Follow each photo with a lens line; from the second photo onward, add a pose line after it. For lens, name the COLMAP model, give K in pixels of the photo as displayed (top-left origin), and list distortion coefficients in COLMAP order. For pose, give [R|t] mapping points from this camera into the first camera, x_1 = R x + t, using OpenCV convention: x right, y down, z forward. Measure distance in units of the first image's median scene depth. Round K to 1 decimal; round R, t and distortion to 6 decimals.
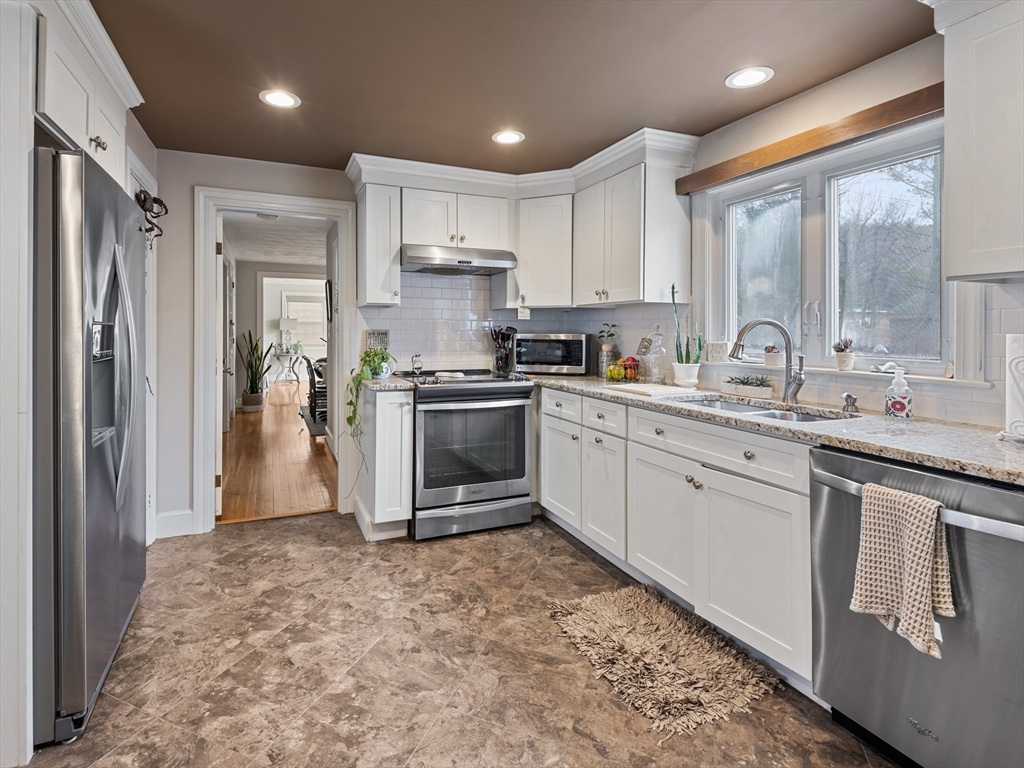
lens RADIAL K [[506.3, 0, 470.4], [0, 506.3, 329.5], [0, 0, 1]] dist [0.029163, -0.015172]
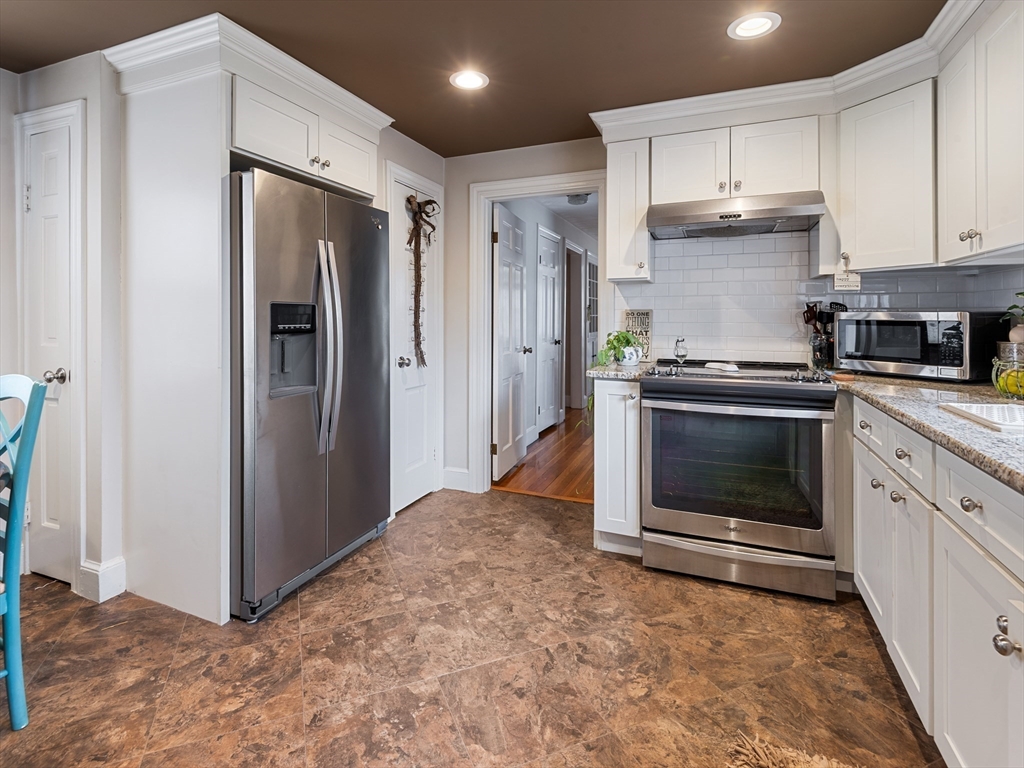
lens RADIAL K [[501.6, 0, 497.0], [0, 501.6, 315.6], [0, 0, 1]] dist [0.023701, -0.009797]
pose [[0.717915, -0.005696, -0.696107, 0.324054], [0.005705, 0.999981, -0.002299, 0.016356], [0.696107, -0.002320, 0.717934, 0.289170]]
